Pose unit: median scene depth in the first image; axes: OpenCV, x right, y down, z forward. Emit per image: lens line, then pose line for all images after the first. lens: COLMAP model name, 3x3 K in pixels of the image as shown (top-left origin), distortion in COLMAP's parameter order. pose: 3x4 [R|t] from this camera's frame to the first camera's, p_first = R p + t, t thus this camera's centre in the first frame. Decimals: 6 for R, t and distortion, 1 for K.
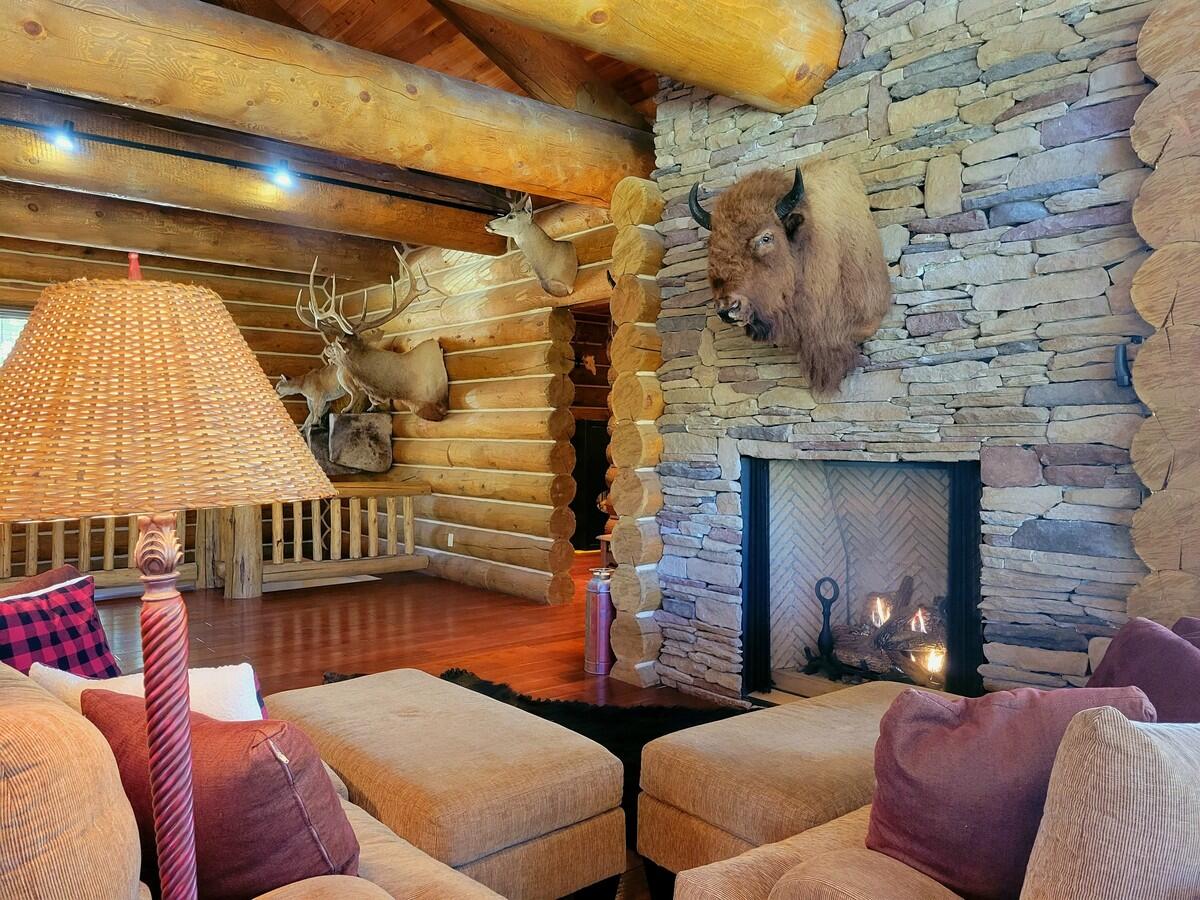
lens RADIAL K [[899.9, 0, 596.4], [0, 899.9, 442.5], [0, 0, 1]] dist [0.062748, -0.042801]
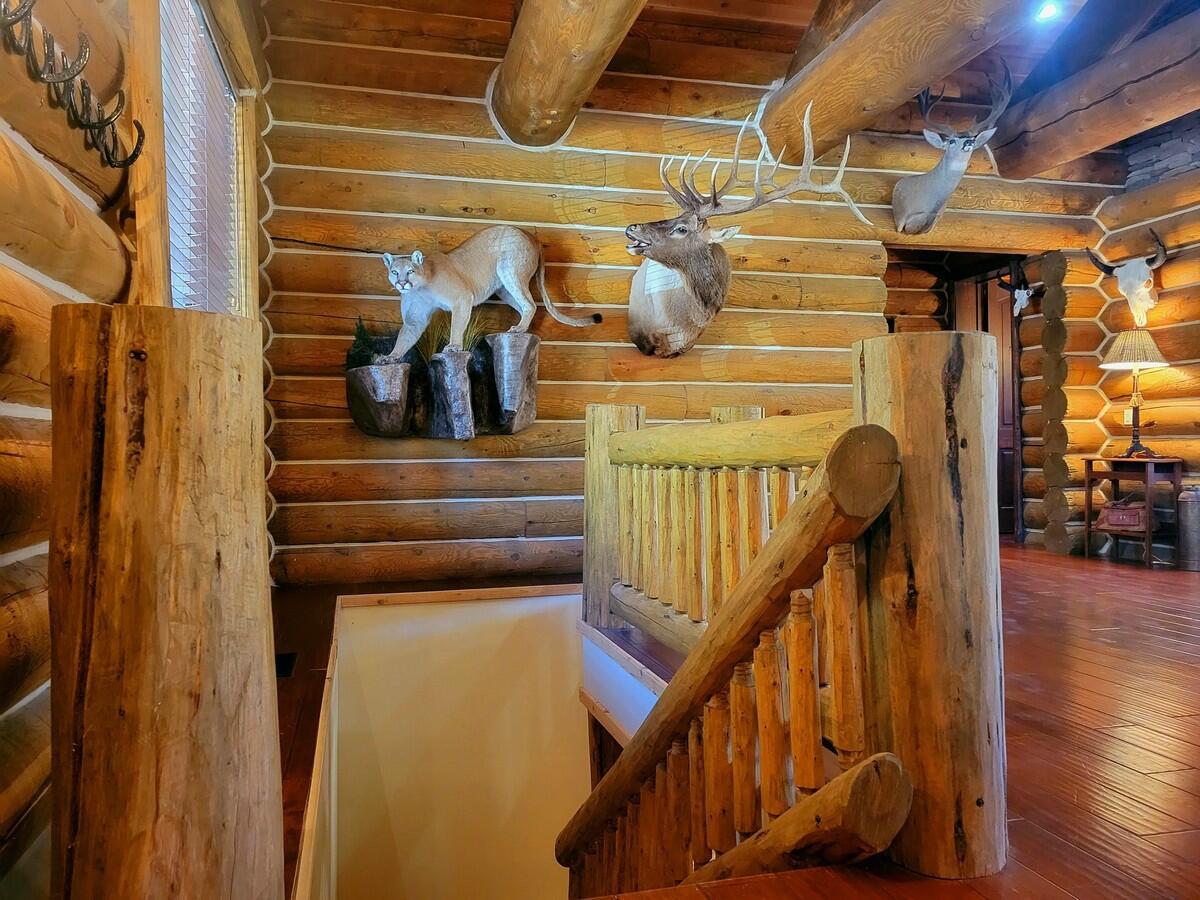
lens RADIAL K [[898.0, 0, 586.8], [0, 898.0, 438.4], [0, 0, 1]] dist [0.062278, -0.038788]
pose [[0.426380, 0.007959, 0.904509, -1.876980], [0.020120, 0.999630, -0.018281, 0.117848], [-0.904321, 0.025993, 0.426062, 1.610743]]
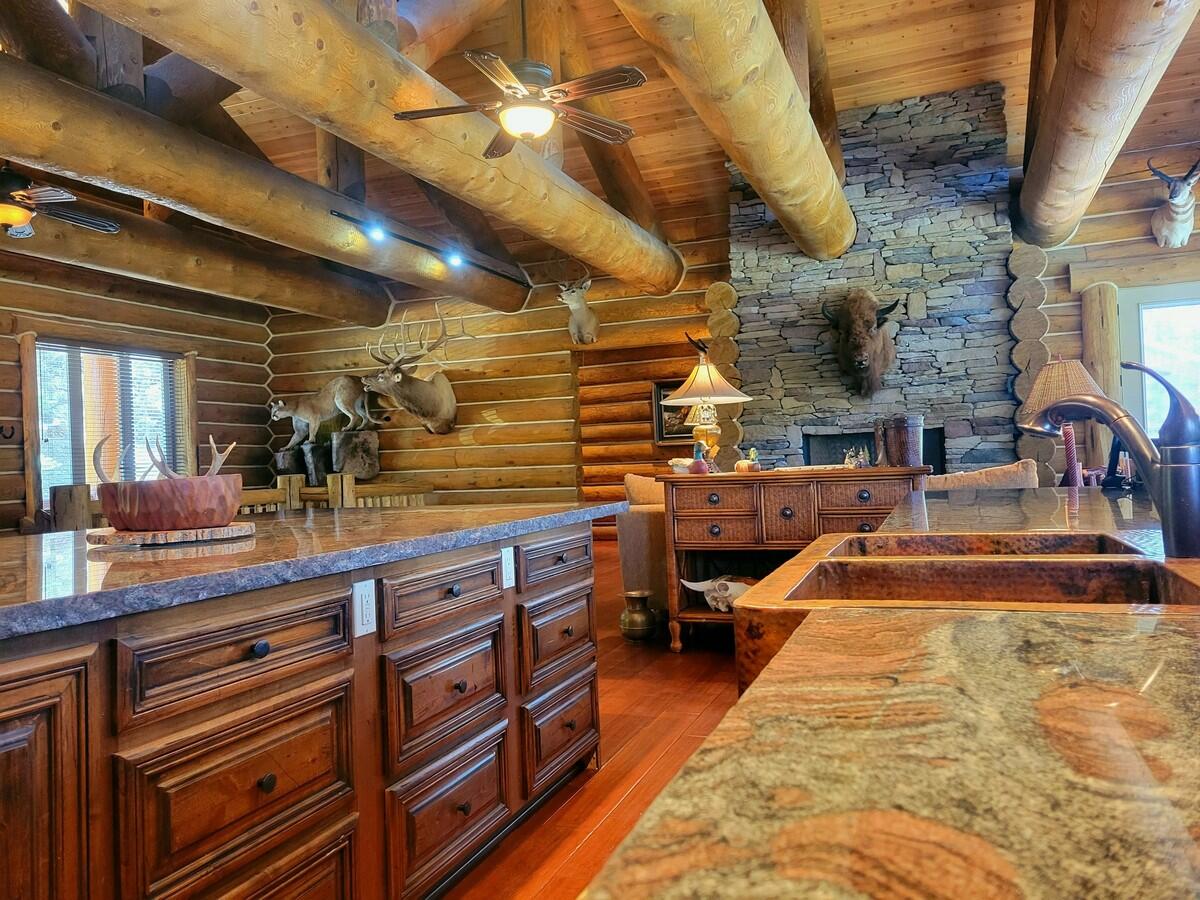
lens RADIAL K [[900.1, 0, 582.1], [0, 900.1, 441.7], [0, 0, 1]] dist [0.060386, -0.036827]
pose [[0.877746, -0.027806, 0.478319, -1.342397], [0.046660, 0.998530, -0.027577, 0.069909], [-0.476849, 0.046524, 0.877753, -0.519514]]
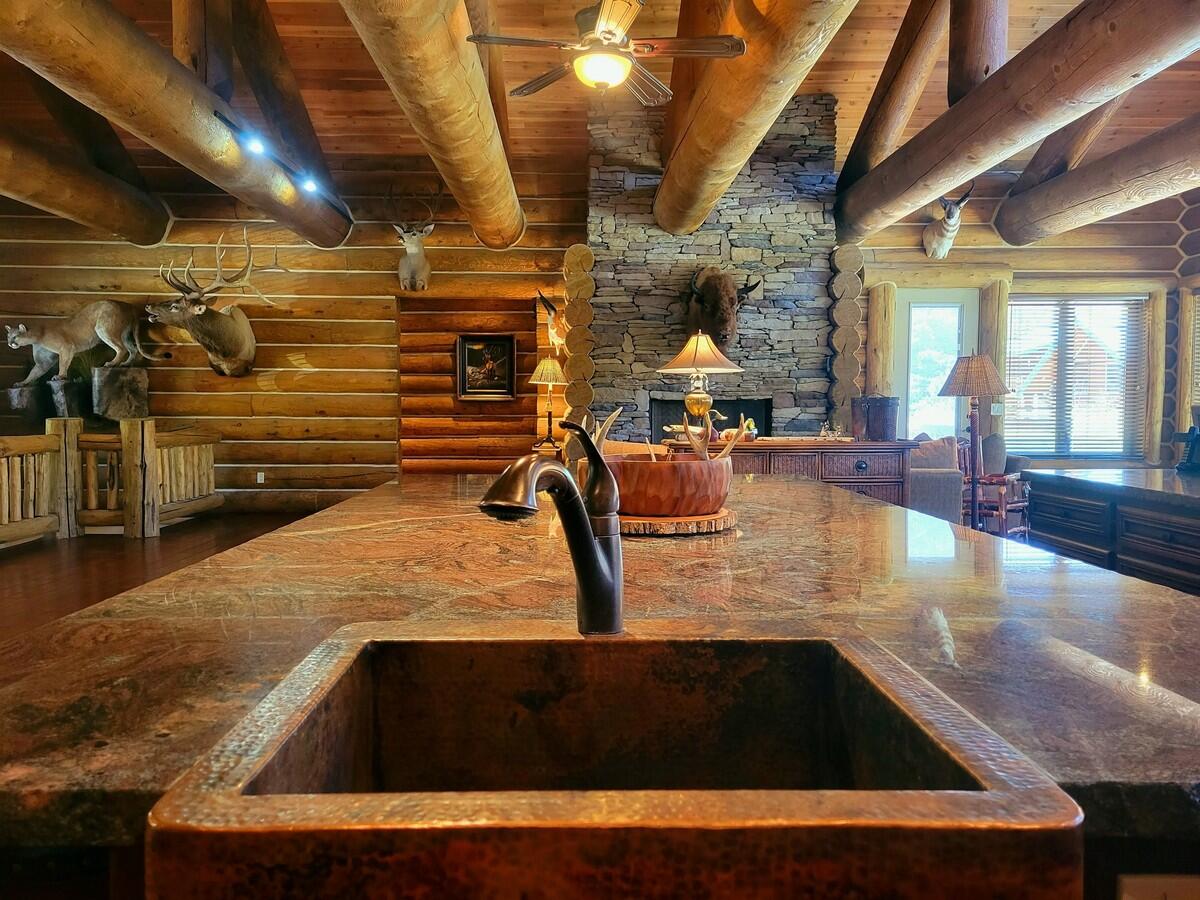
lens RADIAL K [[898.0, 0, 586.8], [0, 898.0, 438.4], [0, 0, 1]] dist [0.062278, -0.038788]
pose [[0.624048, -0.032161, 0.780724, -1.731592], [0.006428, 0.999330, 0.036029, 0.034405], [-0.781359, -0.017465, 0.623837, -0.164589]]
